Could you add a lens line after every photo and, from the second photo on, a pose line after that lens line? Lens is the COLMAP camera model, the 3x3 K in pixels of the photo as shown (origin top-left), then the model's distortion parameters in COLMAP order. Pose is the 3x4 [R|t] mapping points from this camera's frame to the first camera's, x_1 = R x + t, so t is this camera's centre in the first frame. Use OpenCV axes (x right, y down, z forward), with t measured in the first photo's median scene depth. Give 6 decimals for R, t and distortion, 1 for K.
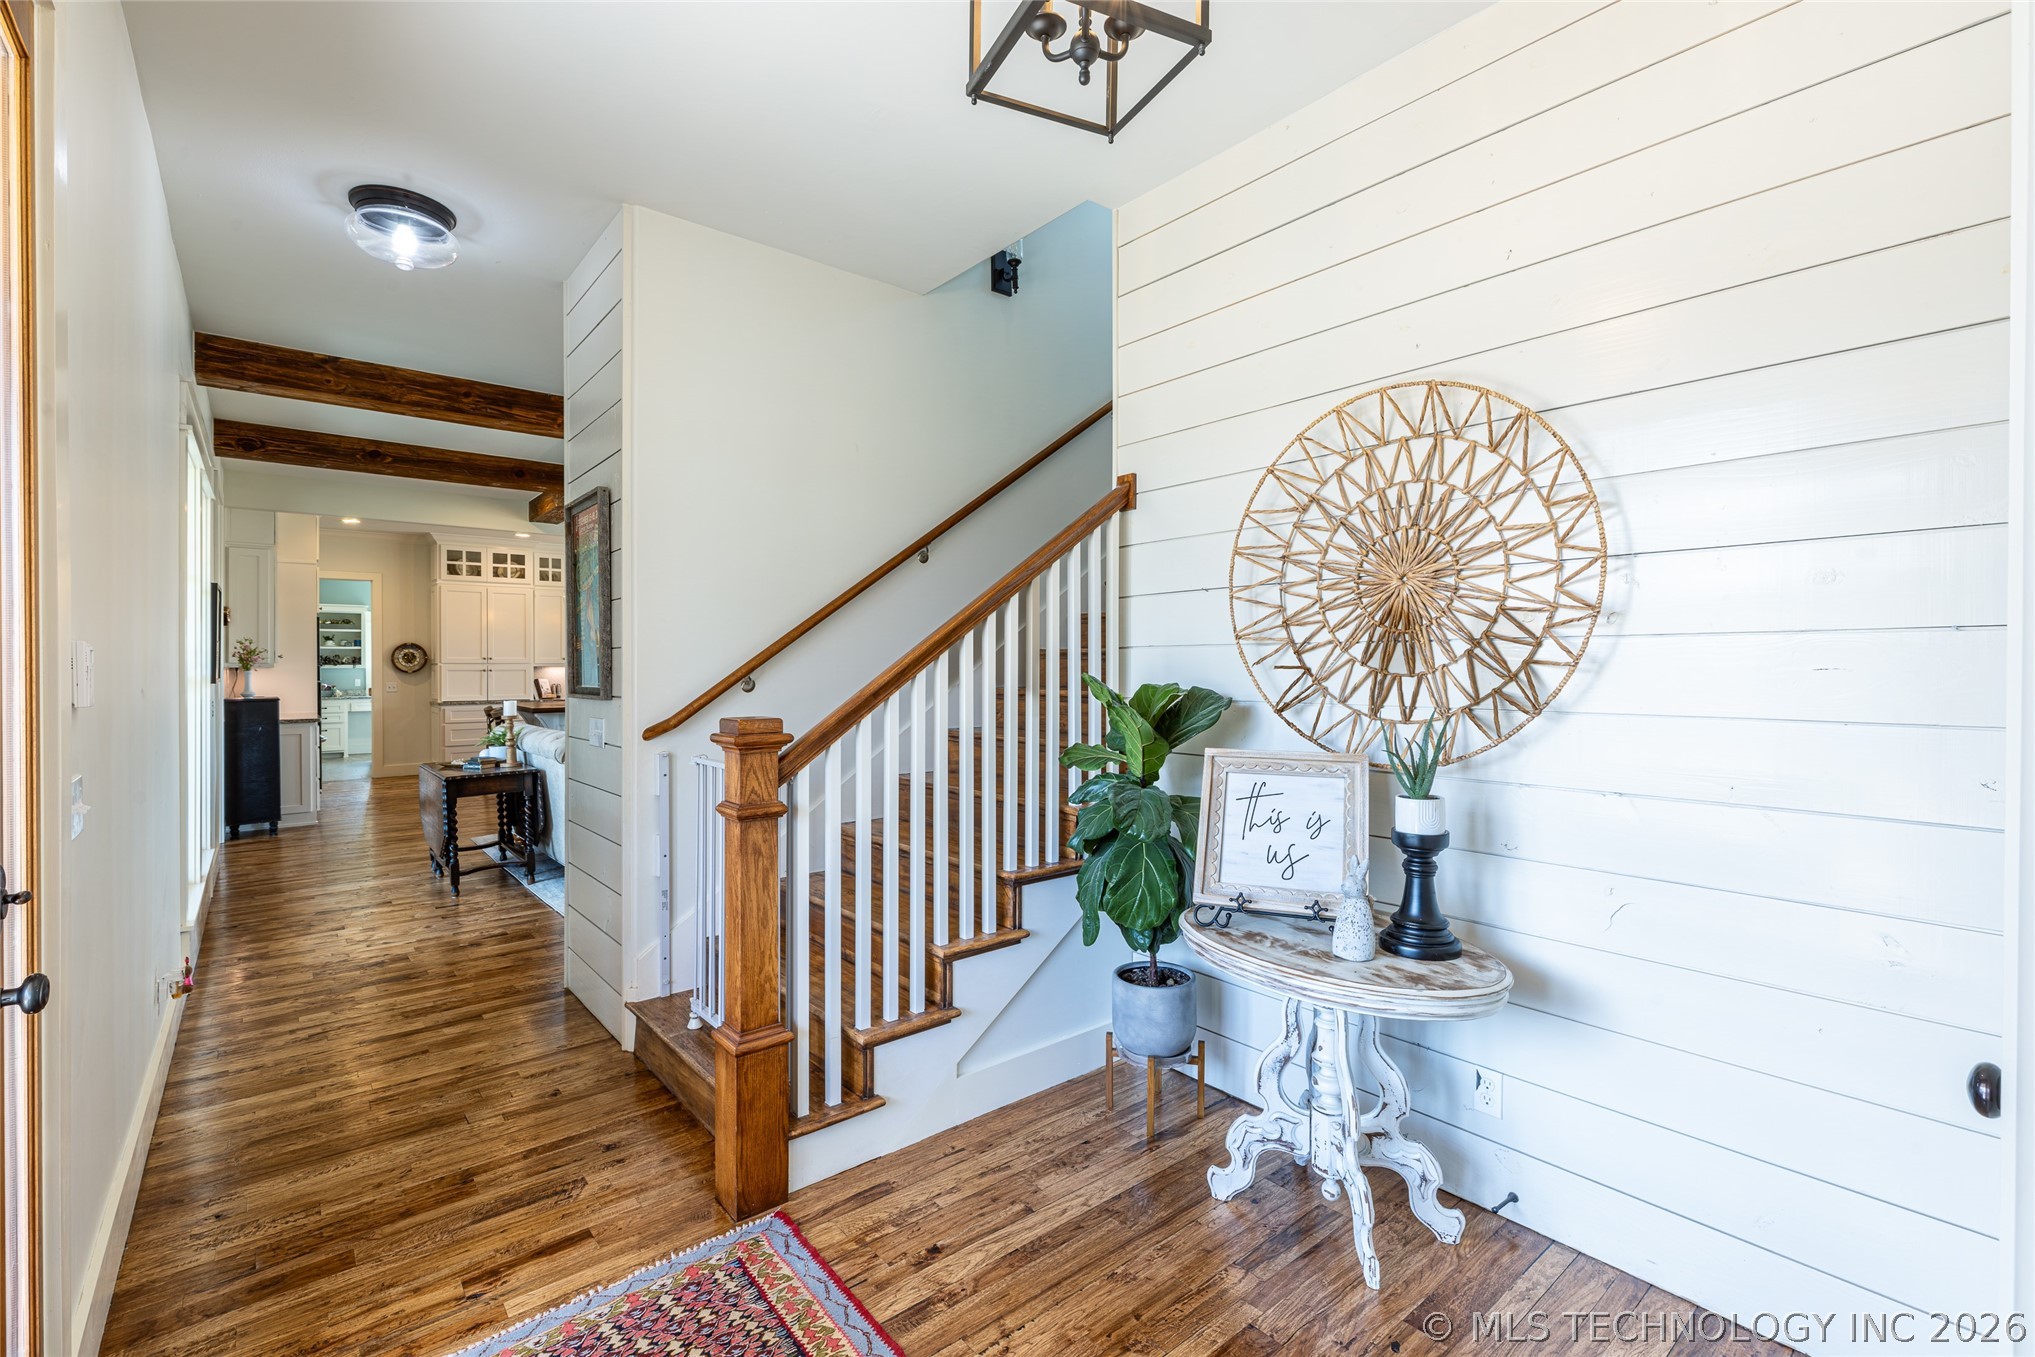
lens RADIAL K [[899.5, 0, 1023.0], [0, 899.5, 671.0], [0, 0, 1]] dist [0.003251, 0.000412]
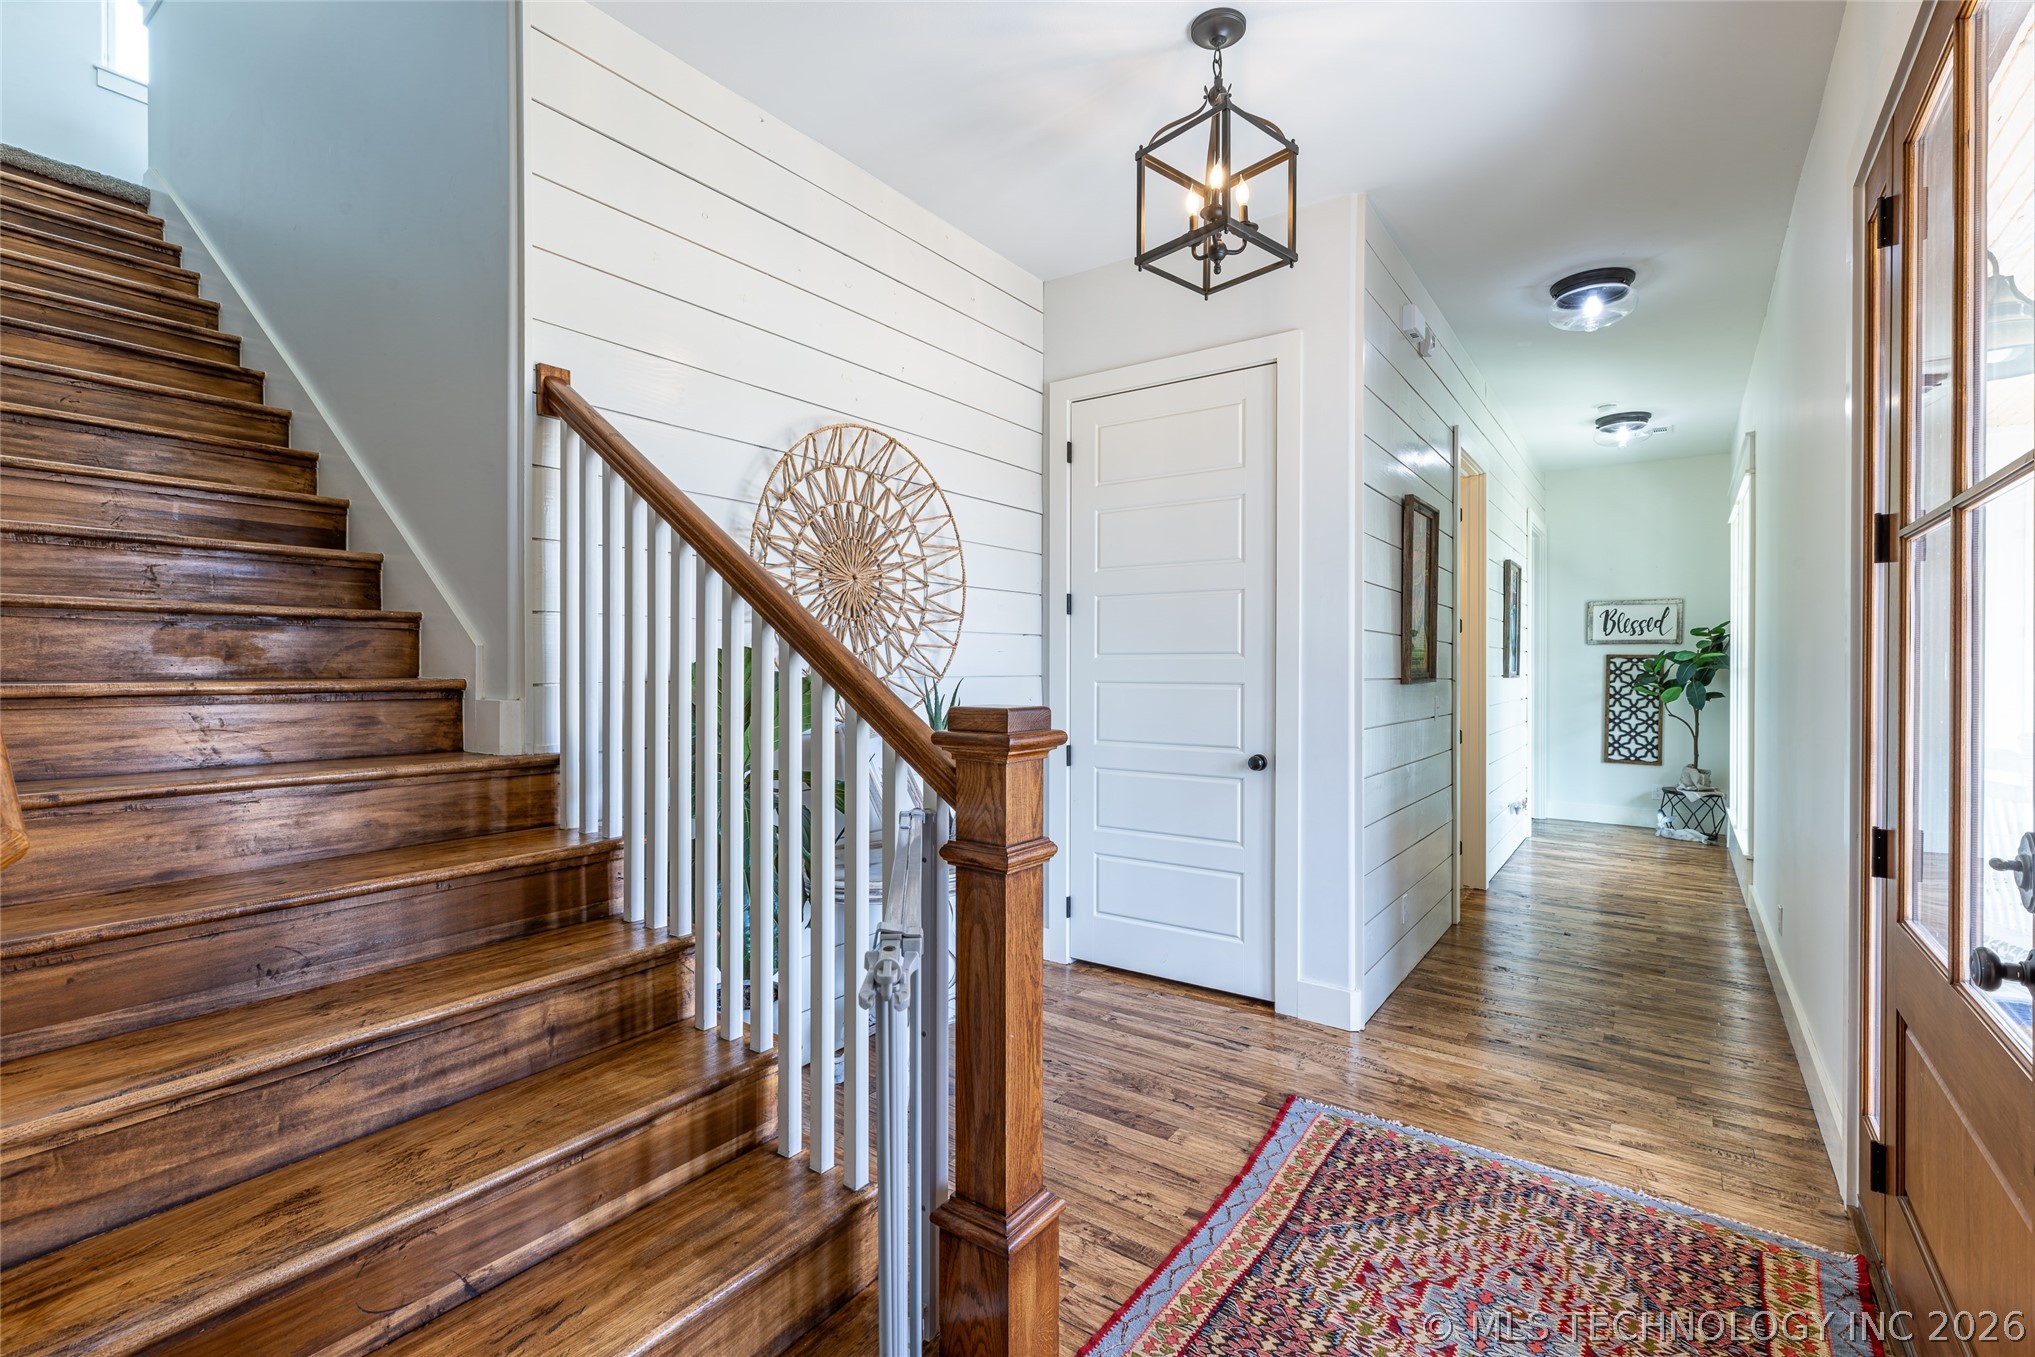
lens RADIAL K [[899.5, 0, 1019.5], [0, 899.5, 671.3], [0, 0, 1]] dist [0.003251, 0.000412]
pose [[-0.251925, -0.007513, 0.967718, -0.930369], [0.004314, 0.999951, 0.008886, 0.021054], [-0.967737, 0.006413, -0.251880, 1.169963]]
